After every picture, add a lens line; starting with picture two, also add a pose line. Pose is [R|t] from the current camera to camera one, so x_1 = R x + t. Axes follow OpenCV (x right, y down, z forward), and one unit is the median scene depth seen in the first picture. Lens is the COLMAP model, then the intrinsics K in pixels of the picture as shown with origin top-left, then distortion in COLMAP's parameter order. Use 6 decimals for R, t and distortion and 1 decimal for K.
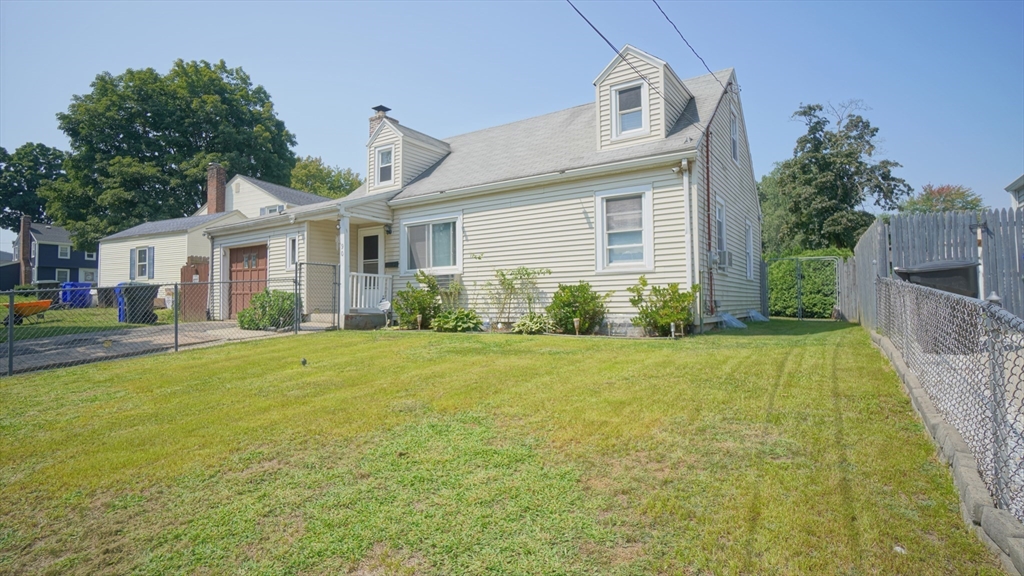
lens RADIAL K [[494.0, 0, 499.7], [0, 494.0, 299.7], [0, 0, 1]] dist [-0.043289, 0.000234]
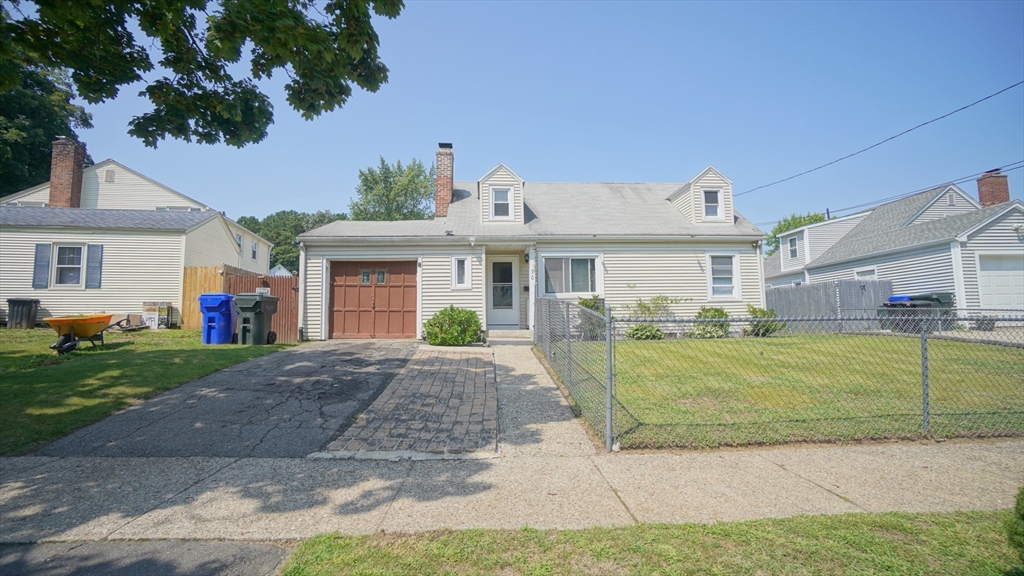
lens RADIAL K [[460.3, 0, 495.3], [0, 460.3, 287.0], [0, 0, 1]] dist [-0.061789, 0.019223]
pose [[0.803785, 0.050087, 0.592808, -0.973359], [0.002462, 0.996161, -0.087505, 0.022017], [-0.594915, 0.071795, 0.800576, 0.173663]]
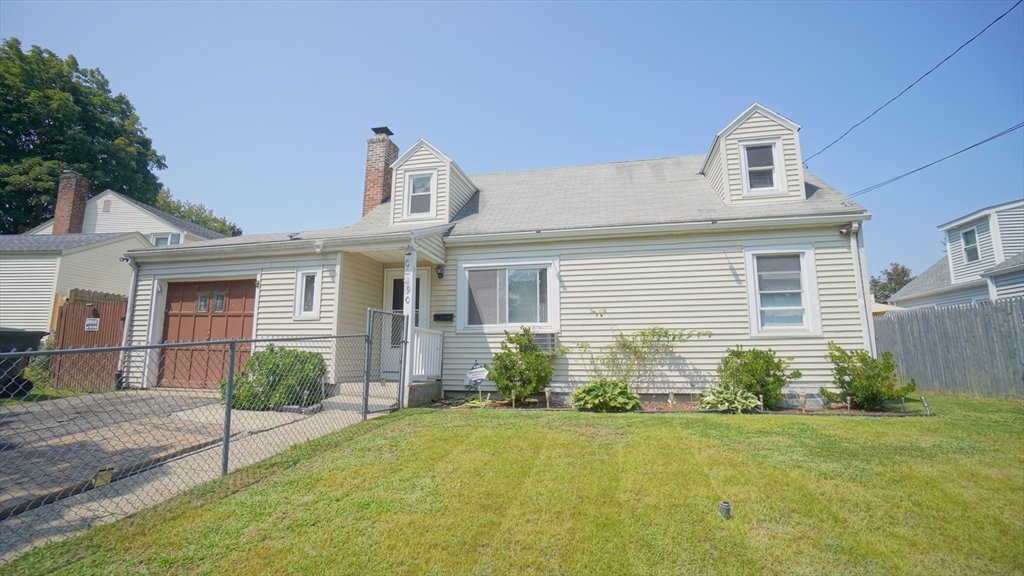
lens RADIAL K [[460.3, 0, 495.3], [0, 460.3, 287.0], [0, 0, 1]] dist [-0.061789, 0.019223]
pose [[0.937378, 0.060702, 0.342984, -0.407380], [-0.011790, 0.989662, -0.142931, -0.016547], [-0.348115, 0.129937, 0.928403, 0.307183]]
